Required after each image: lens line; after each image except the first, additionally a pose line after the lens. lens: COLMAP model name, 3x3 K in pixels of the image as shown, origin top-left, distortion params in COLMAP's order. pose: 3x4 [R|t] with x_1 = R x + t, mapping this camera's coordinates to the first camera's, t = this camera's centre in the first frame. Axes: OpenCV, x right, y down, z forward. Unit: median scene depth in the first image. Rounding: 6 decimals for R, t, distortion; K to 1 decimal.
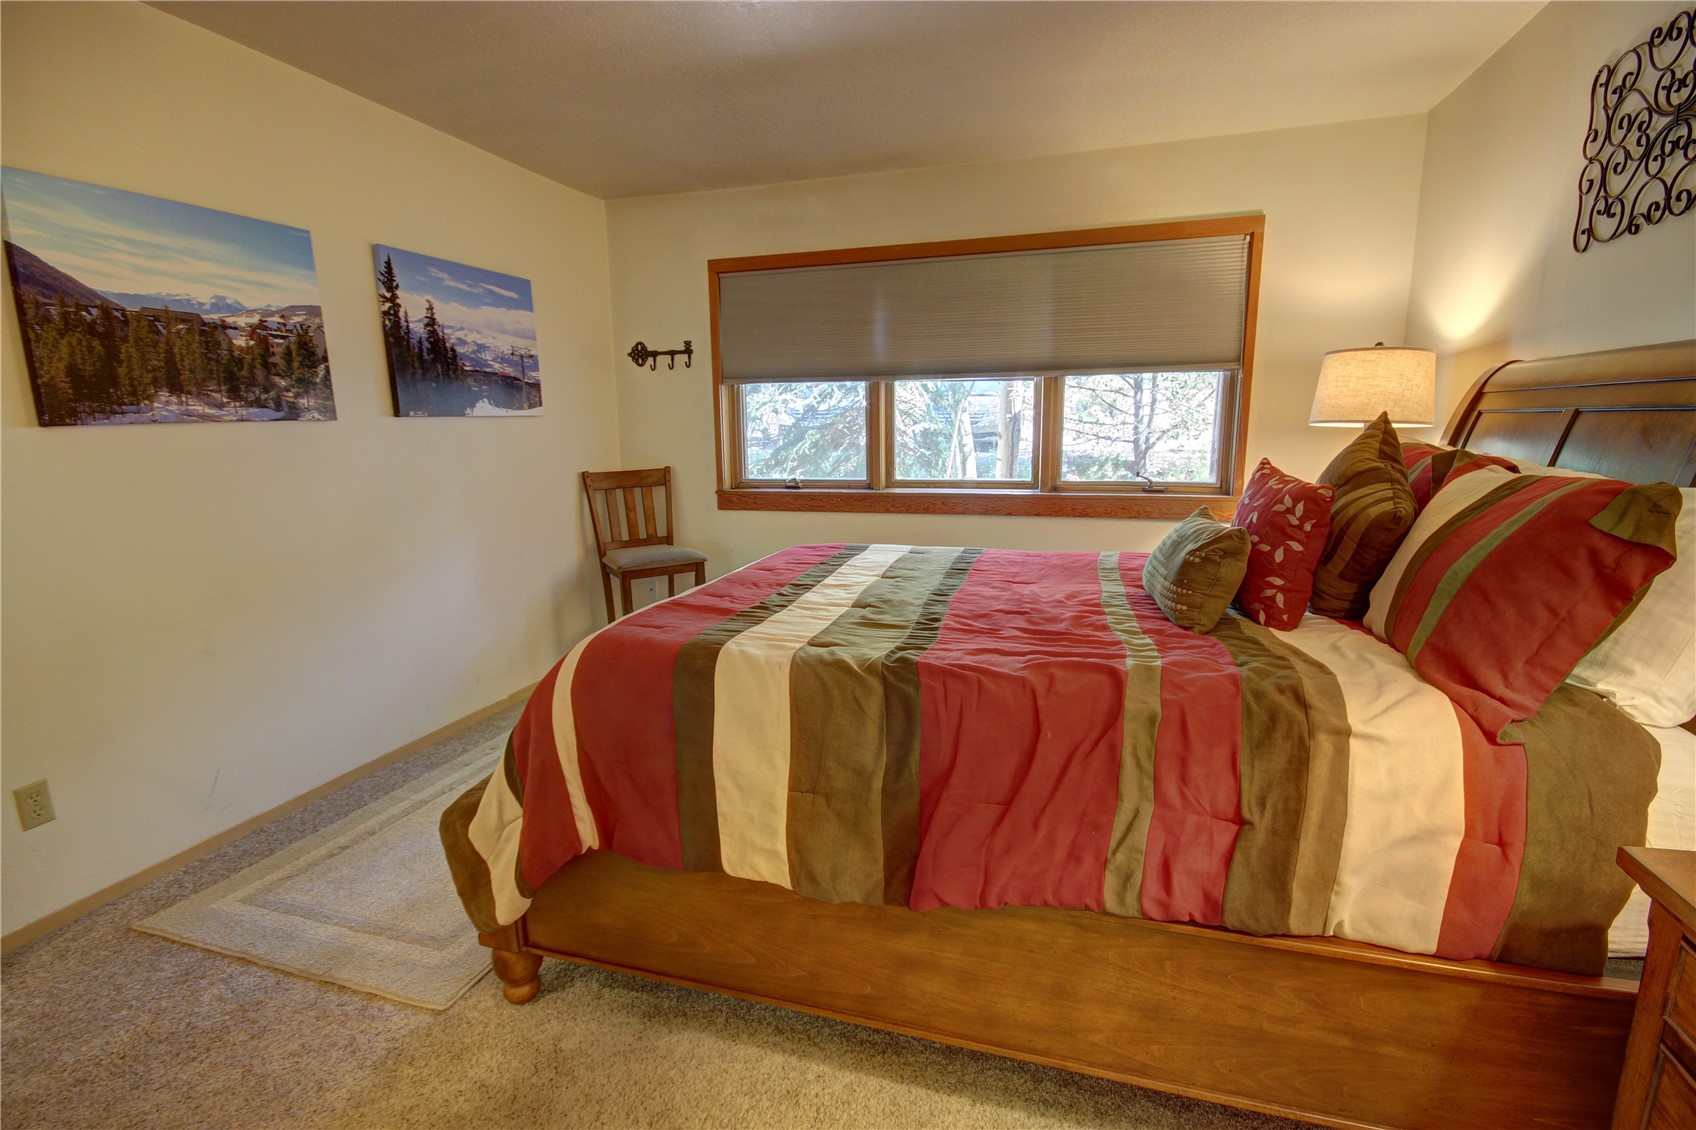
lens RADIAL K [[773.7, 0, 863.3], [0, 773.7, 568.1], [0, 0, 1]] dist [-0.003290, -0.009988]
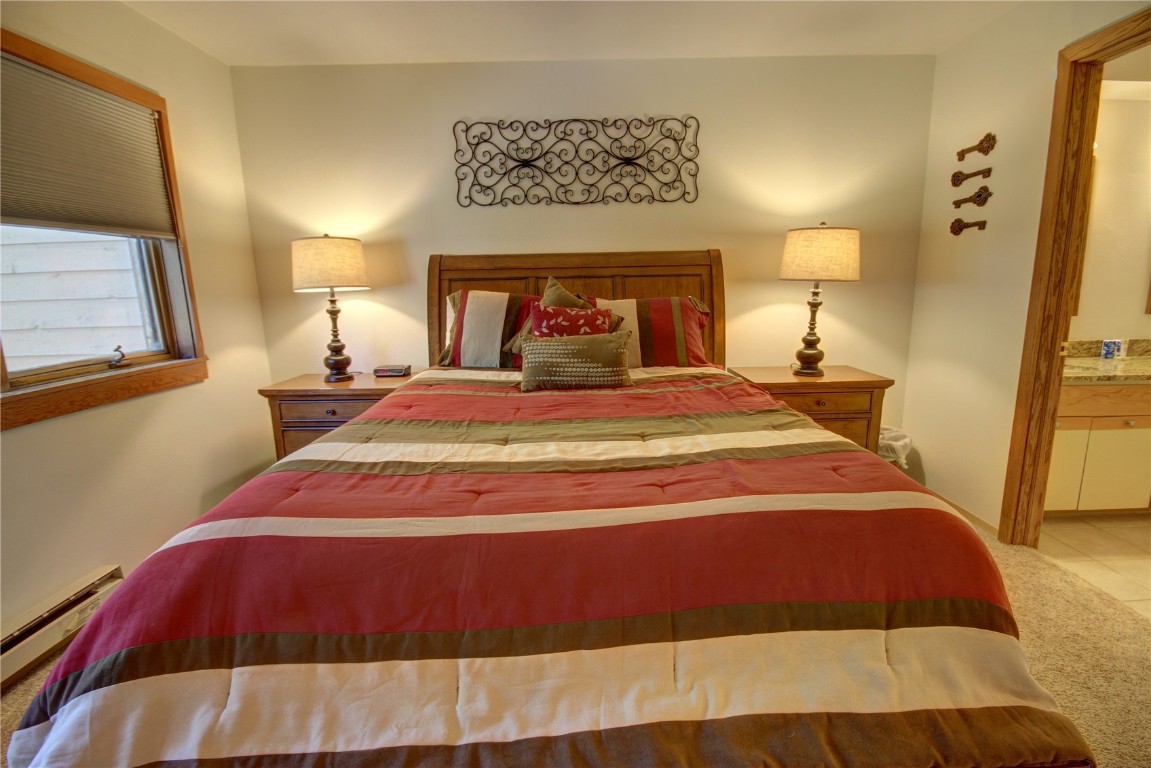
lens RADIAL K [[525.1, 0, 585.9], [0, 525.1, 386.1], [0, 0, 1]] dist [-0.003290, -0.009988]
pose [[-0.292461, -0.162559, 0.942359, -0.398218], [0.194322, 0.954782, 0.225010, -0.120549], [-0.936325, 0.248928, -0.247648, 0.720891]]
